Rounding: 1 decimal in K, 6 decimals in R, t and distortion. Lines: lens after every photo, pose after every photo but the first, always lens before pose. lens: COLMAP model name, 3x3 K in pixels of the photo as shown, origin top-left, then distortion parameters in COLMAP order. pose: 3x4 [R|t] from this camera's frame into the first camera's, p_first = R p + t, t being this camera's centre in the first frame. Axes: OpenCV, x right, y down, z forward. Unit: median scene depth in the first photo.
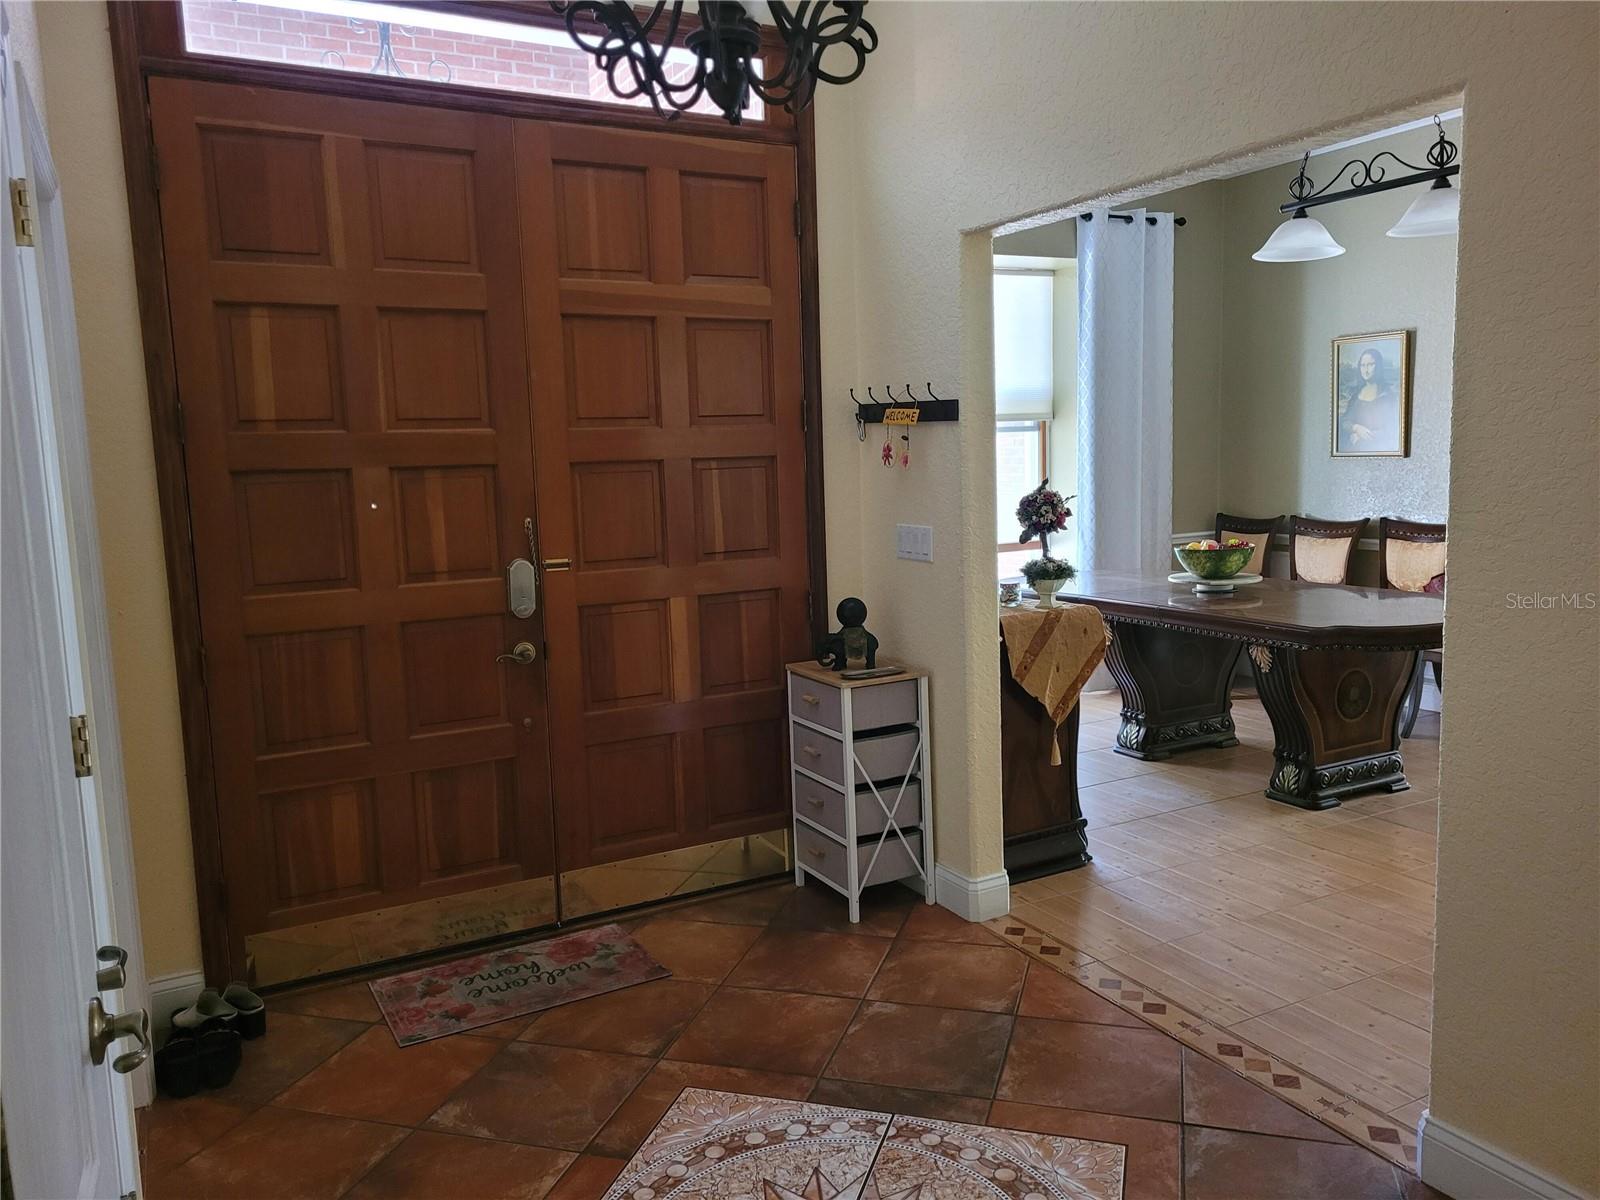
lens RADIAL K [[1210.4, 0, 800.0], [0, 1210.4, 602.3], [0, 0, 1]] dist [0.041193, -0.026074]
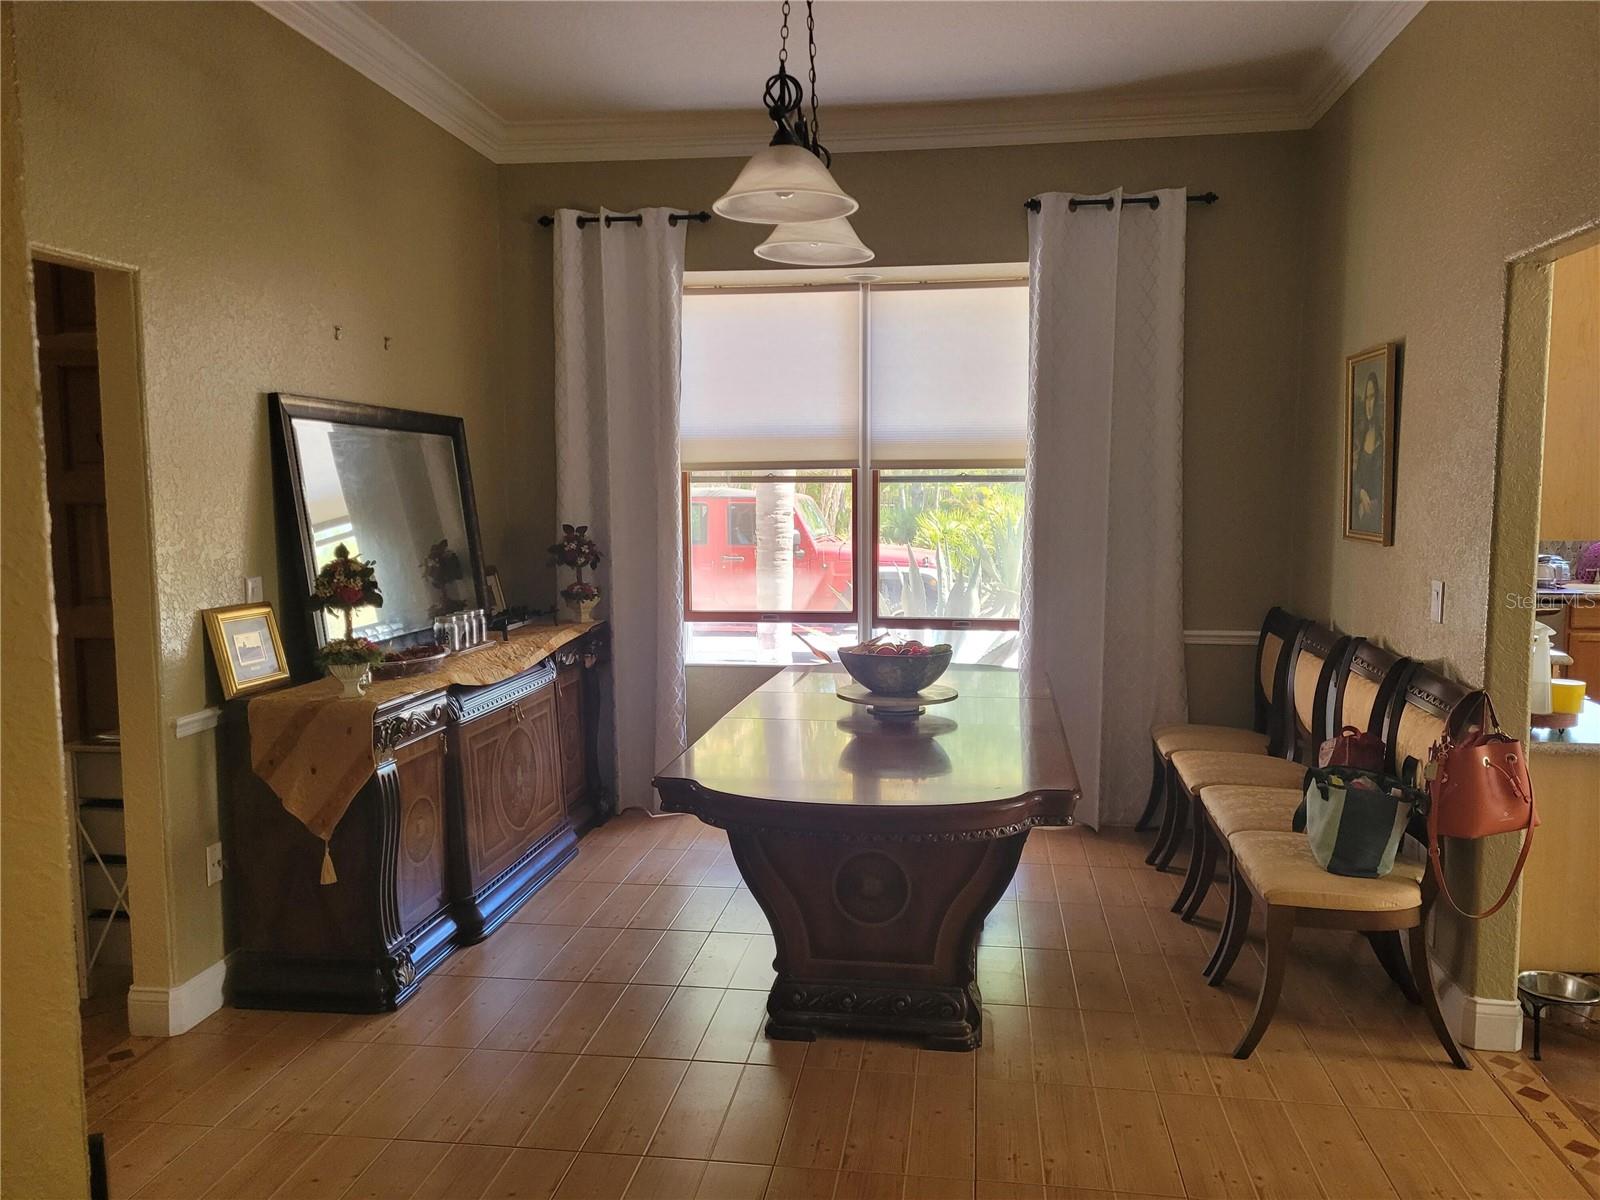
lens RADIAL K [[1210.4, 0, 804.8], [0, 1210.4, 594.7], [0, 0, 1]] dist [0.041193, -0.026074]
pose [[0.813722, 0.087336, -0.574655, 0.721014], [-0.101174, 0.994837, 0.007931, -0.079699], [0.572381, 0.051687, 0.818357, 0.372013]]
